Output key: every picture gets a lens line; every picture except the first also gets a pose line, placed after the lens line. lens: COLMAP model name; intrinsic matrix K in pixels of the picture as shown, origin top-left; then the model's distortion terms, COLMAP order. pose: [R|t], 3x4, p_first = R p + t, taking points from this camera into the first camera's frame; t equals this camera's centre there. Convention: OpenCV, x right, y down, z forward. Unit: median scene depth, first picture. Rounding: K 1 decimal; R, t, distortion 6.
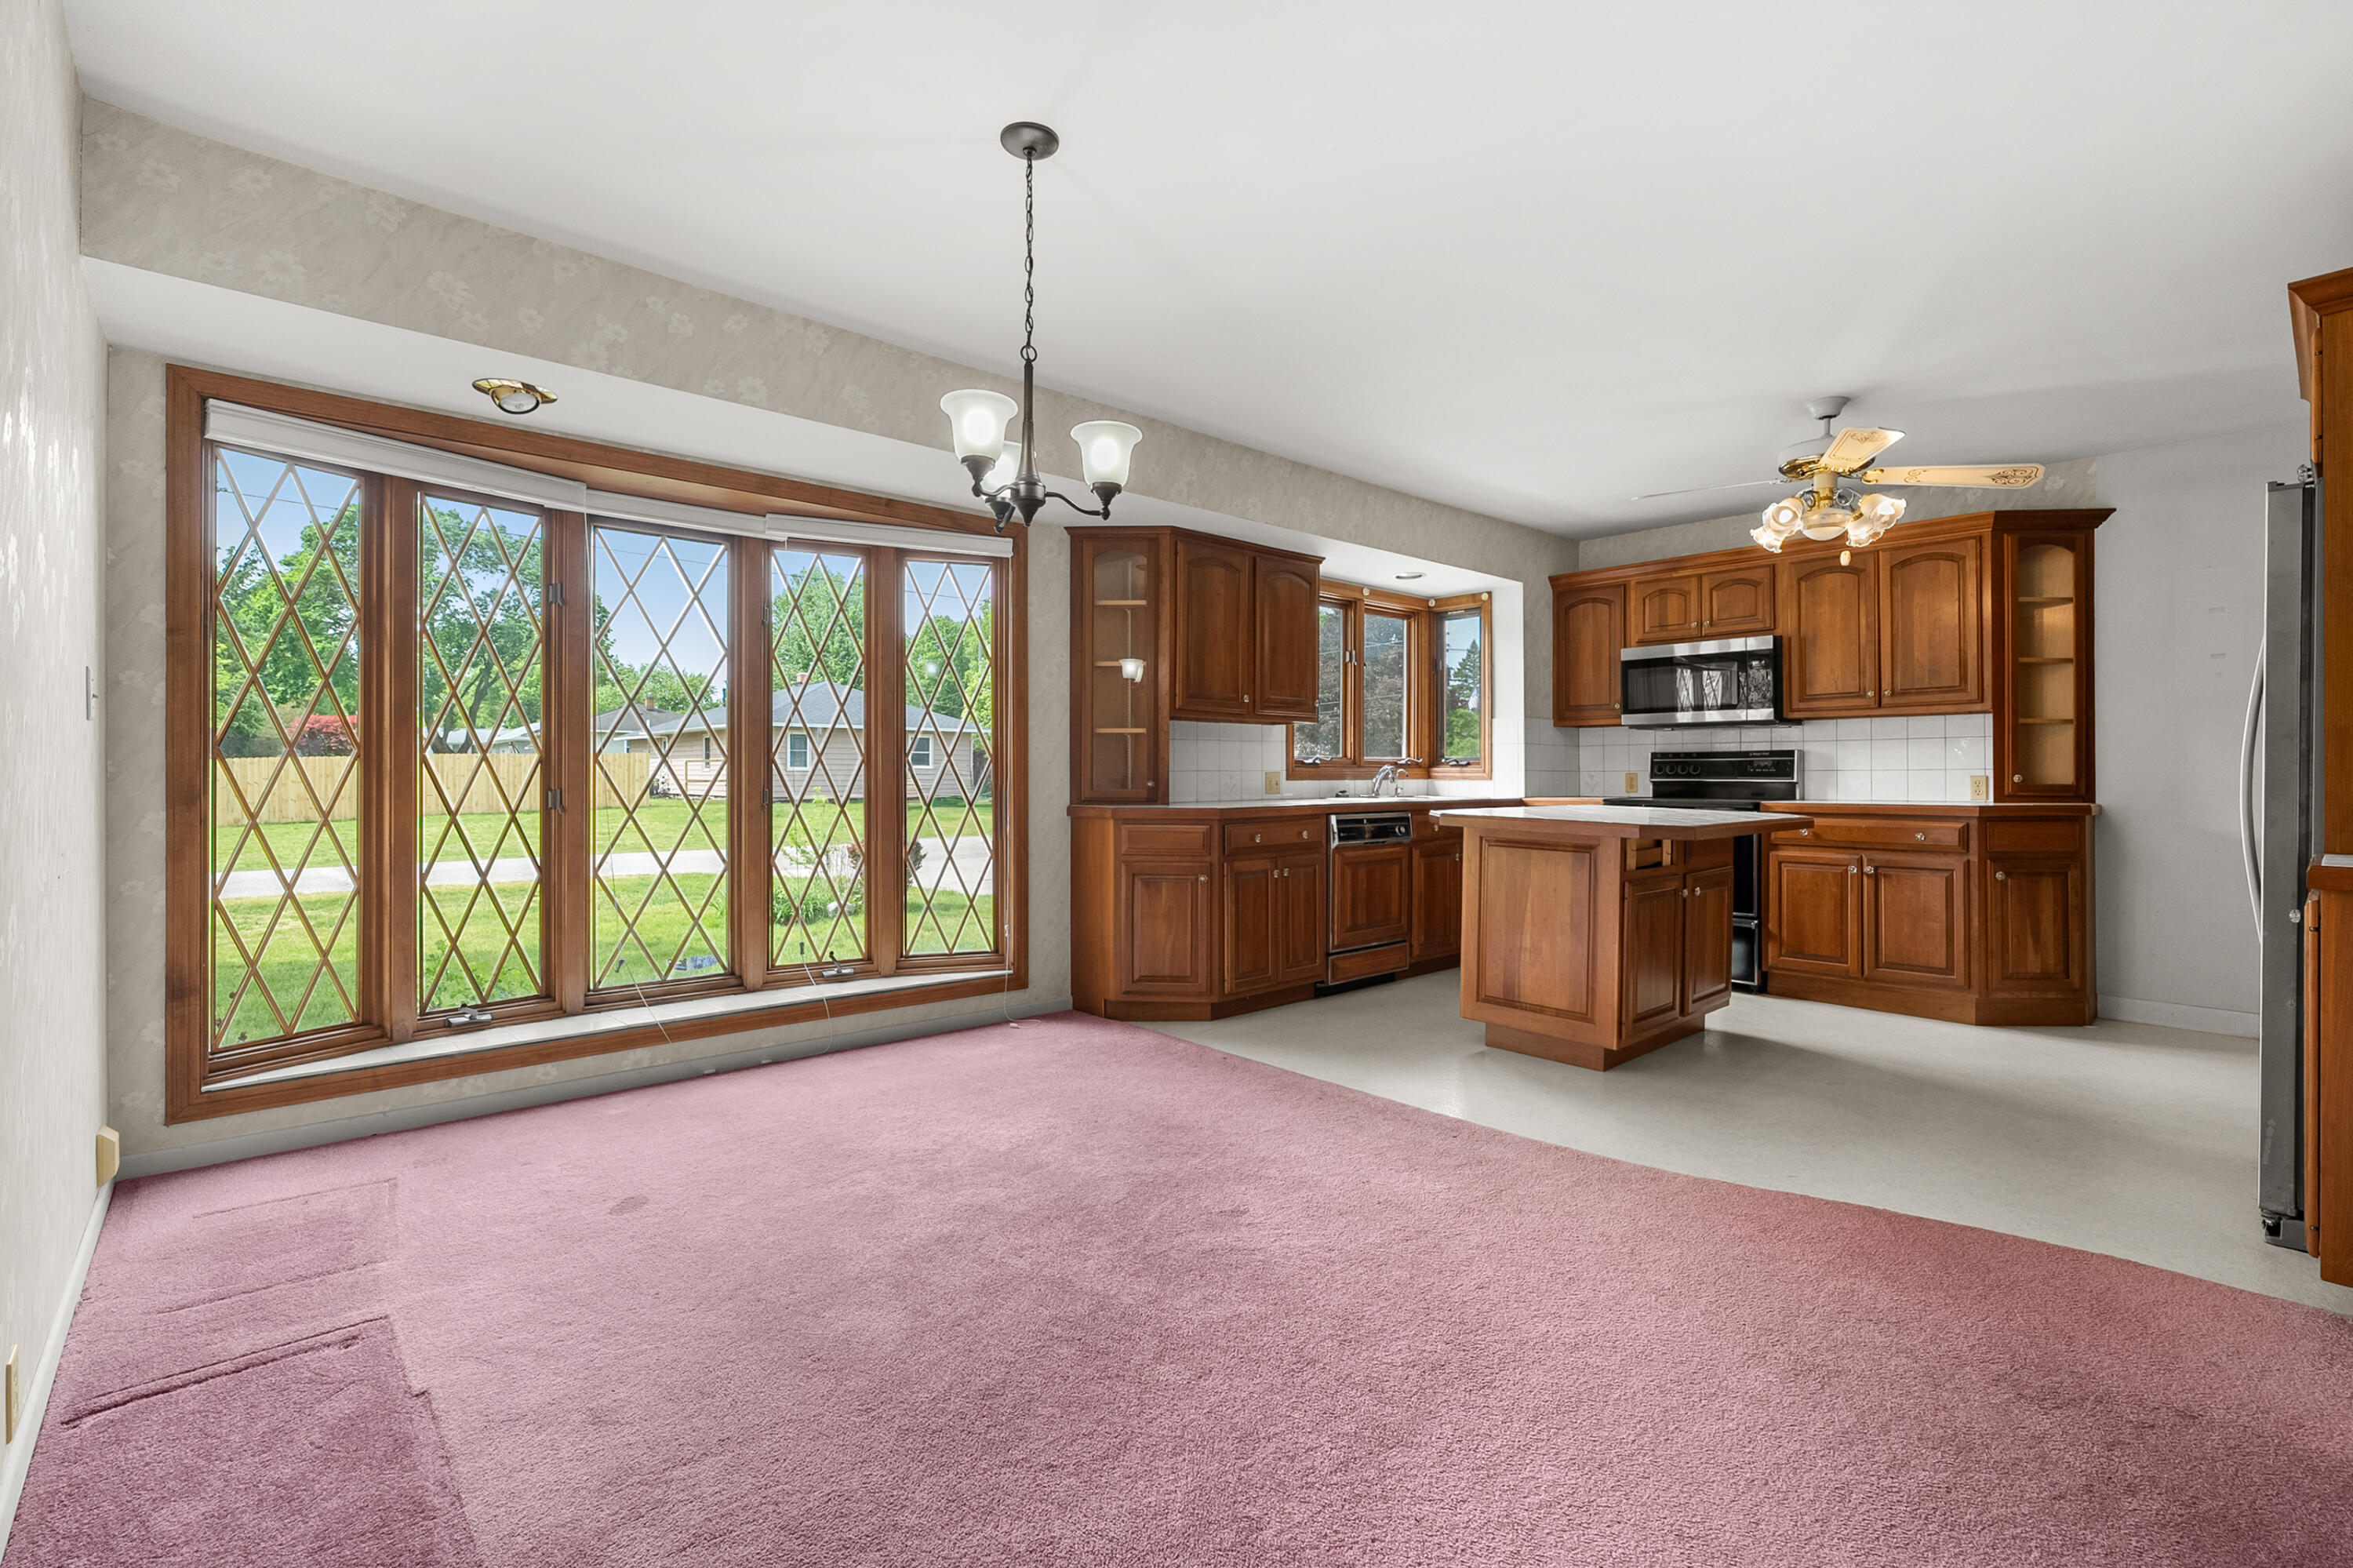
lens RADIAL K [[1078.5, 0, 1182.9], [0, 1078.5, 774.7], [0, 0, 1]] dist [-0.000984, -0.001381]
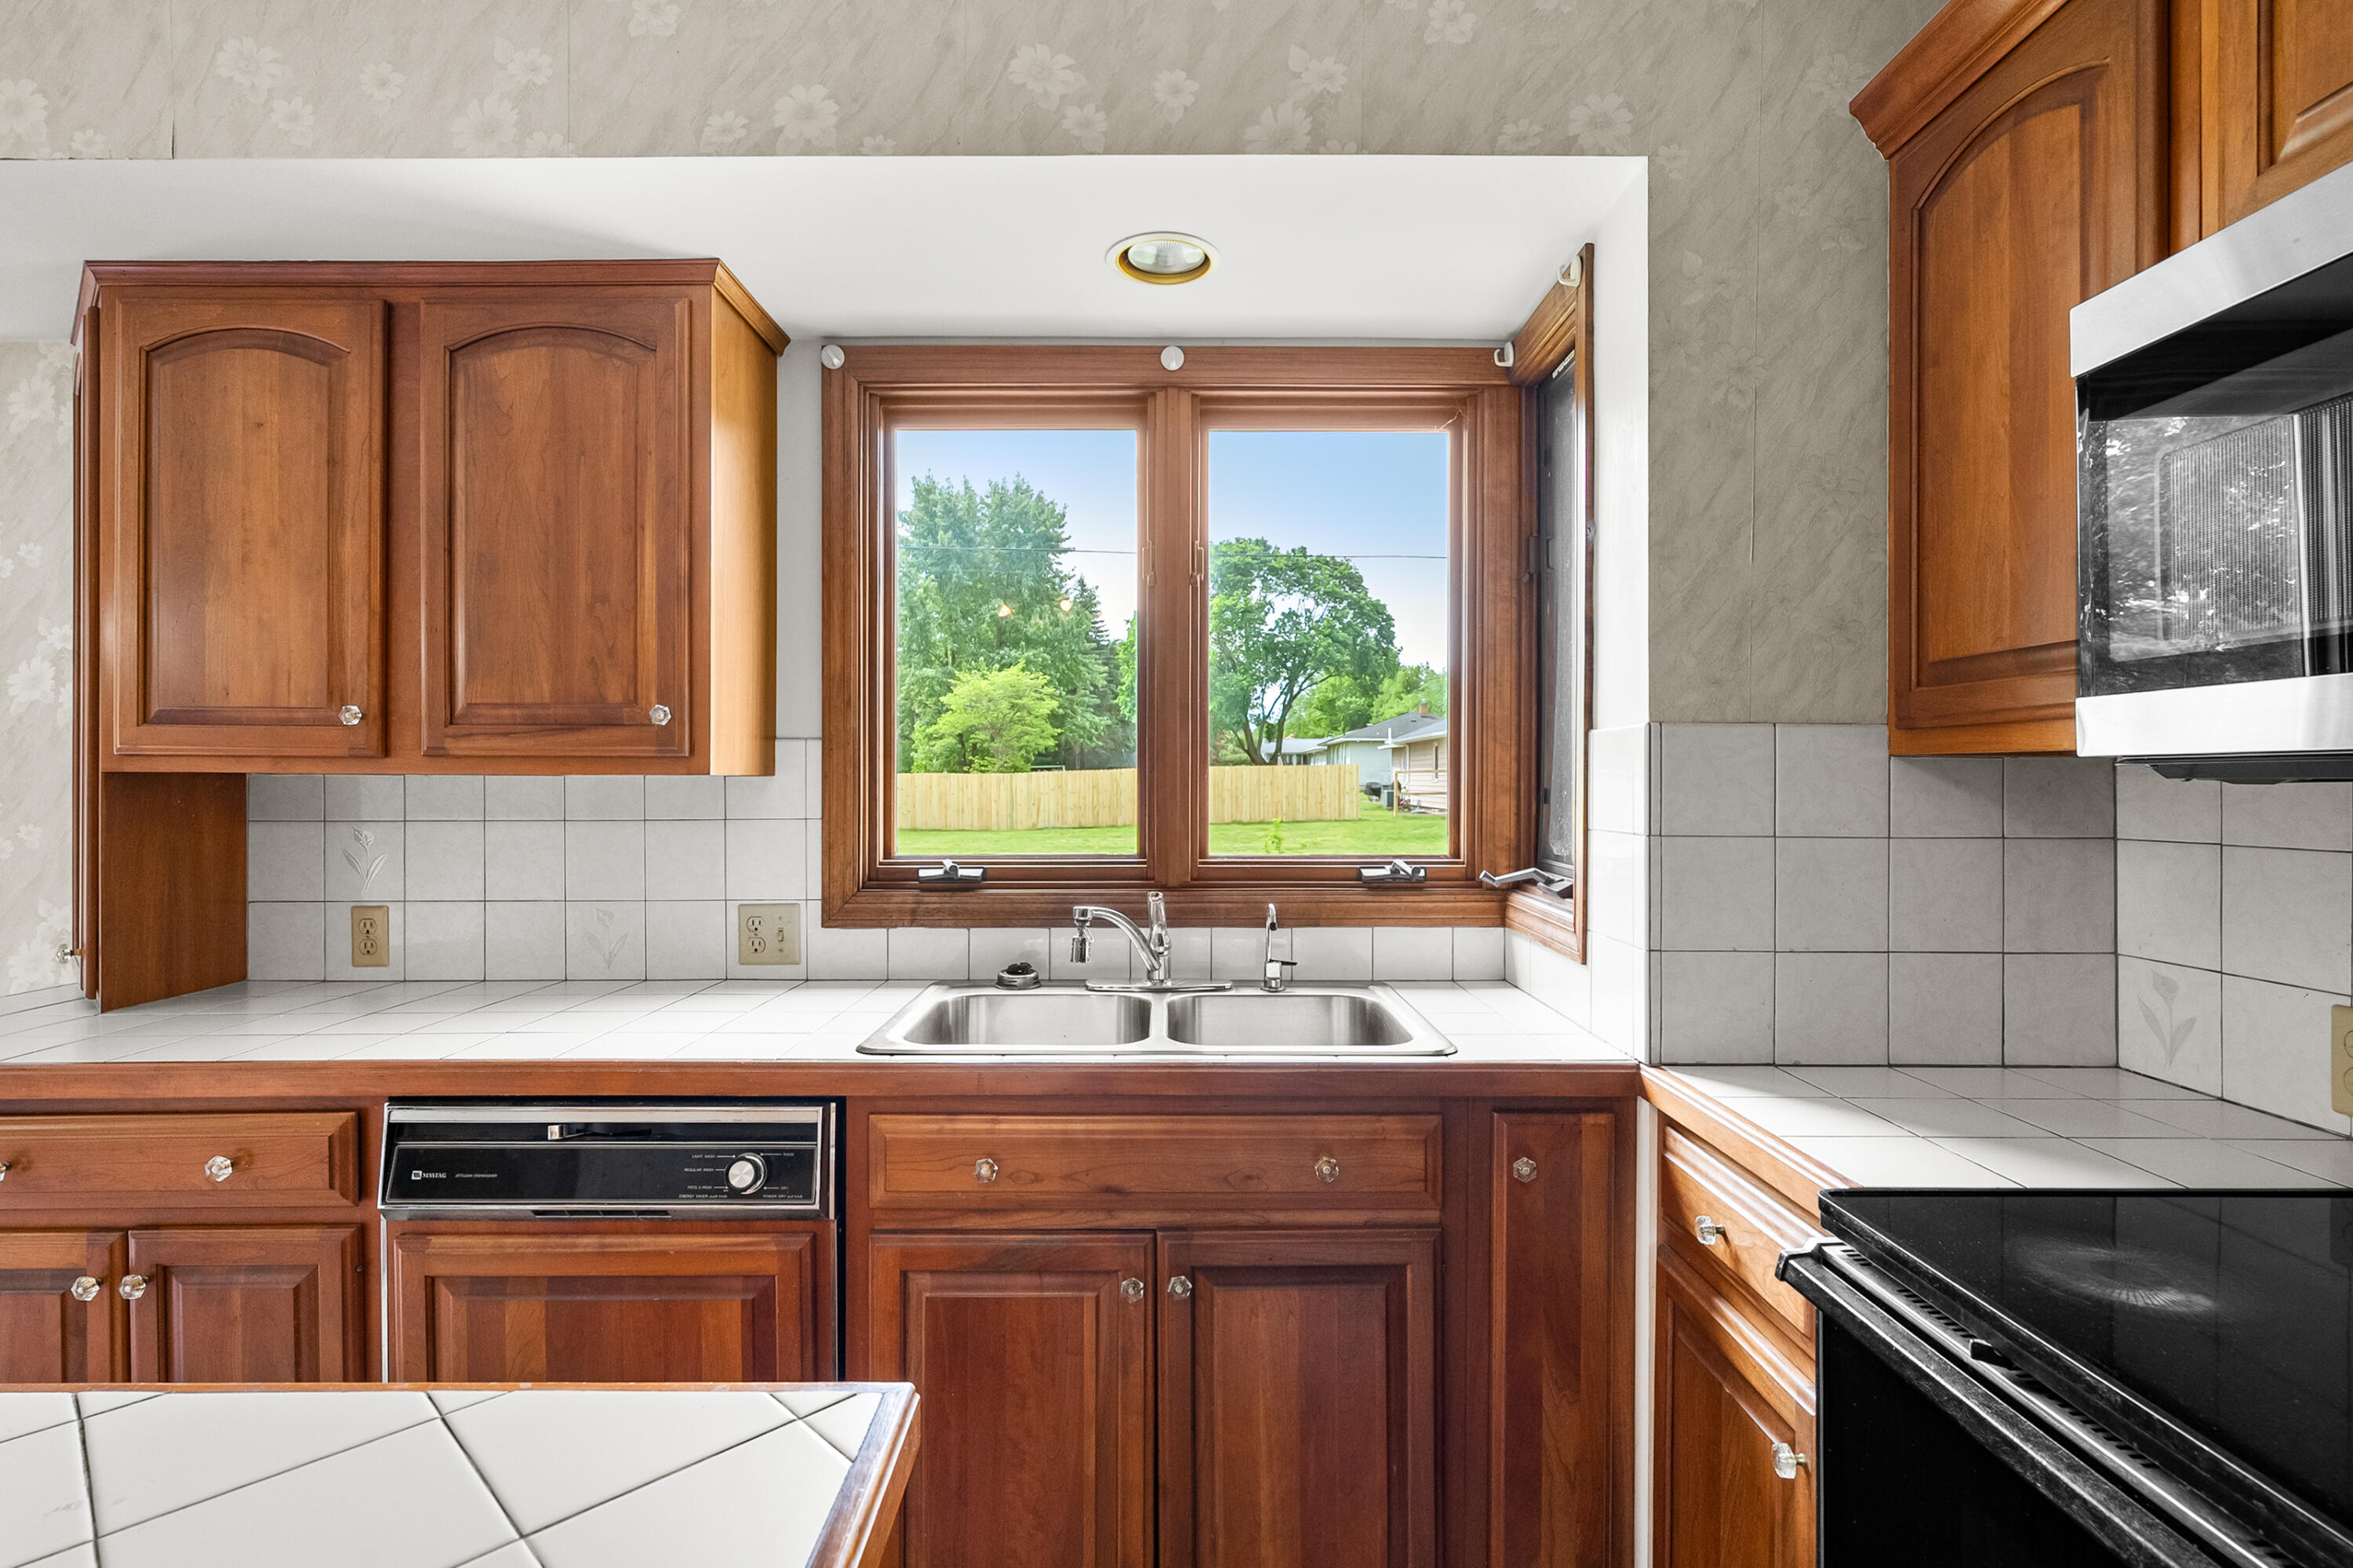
lens RADIAL K [[1155.6, 0, 1182.9], [0, 1155.6, 774.7], [0, 0, 1]] dist [-0.002459, -0.000309]
pose [[0.729342, -0.001785, -0.684147, 0.646716], [0.000141, 0.999997, -0.002459, -0.064537], [0.684149, 0.001697, 0.729340, 1.165791]]
